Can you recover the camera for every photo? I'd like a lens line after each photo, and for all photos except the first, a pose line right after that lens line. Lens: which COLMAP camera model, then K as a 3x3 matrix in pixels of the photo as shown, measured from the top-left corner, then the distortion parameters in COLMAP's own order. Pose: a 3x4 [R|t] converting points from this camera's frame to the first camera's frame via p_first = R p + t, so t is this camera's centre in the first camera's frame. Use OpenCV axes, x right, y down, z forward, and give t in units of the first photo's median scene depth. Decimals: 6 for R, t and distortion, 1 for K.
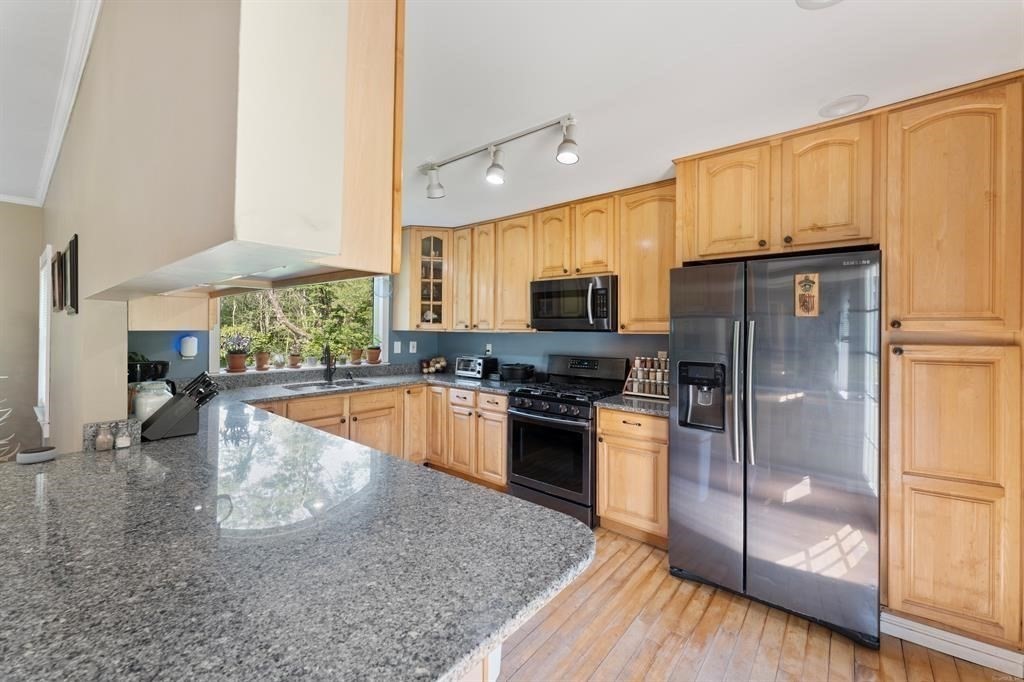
lens RADIAL K [[402.0, 0, 513.4], [0, 402.0, 326.6], [0, 0, 1]] dist [-0.000986, -0.000140]
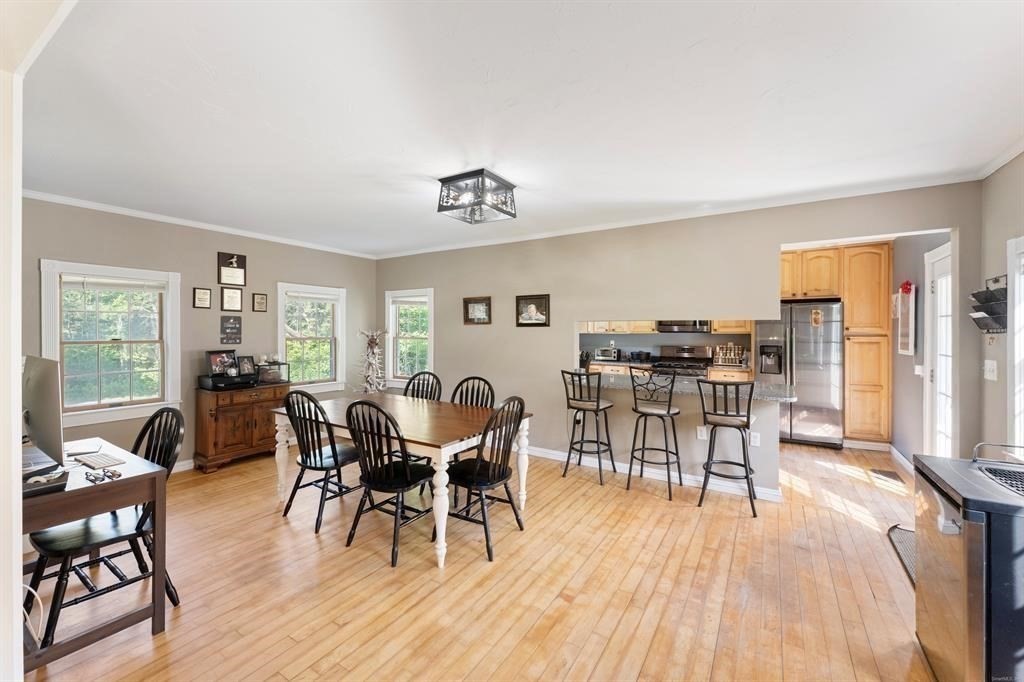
lens RADIAL K [[406.0, 0, 511.8], [0, 406.0, 329.9], [0, 0, 1]] dist [0.001471, 0.000126]
pose [[0.995259, -0.003781, 0.097191, -1.374534], [0.003622, 0.999992, 0.001818, -0.011256], [-0.097197, -0.001457, 0.995264, -1.323244]]
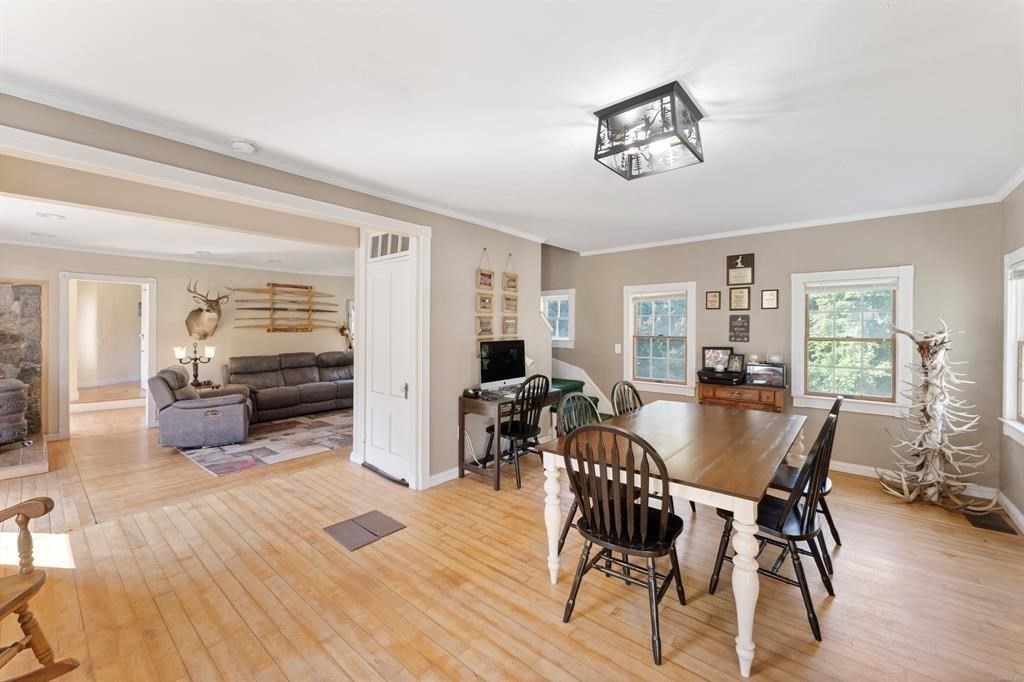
lens RADIAL K [[406.0, 0, 511.8], [0, 406.0, 329.9], [0, 0, 1]] dist [0.001471, 0.000126]
pose [[-0.027288, 0.001920, -0.999626, 1.517452], [0.001155, 0.999998, 0.001889, -0.004936], [0.999627, -0.001103, -0.027290, 1.858532]]
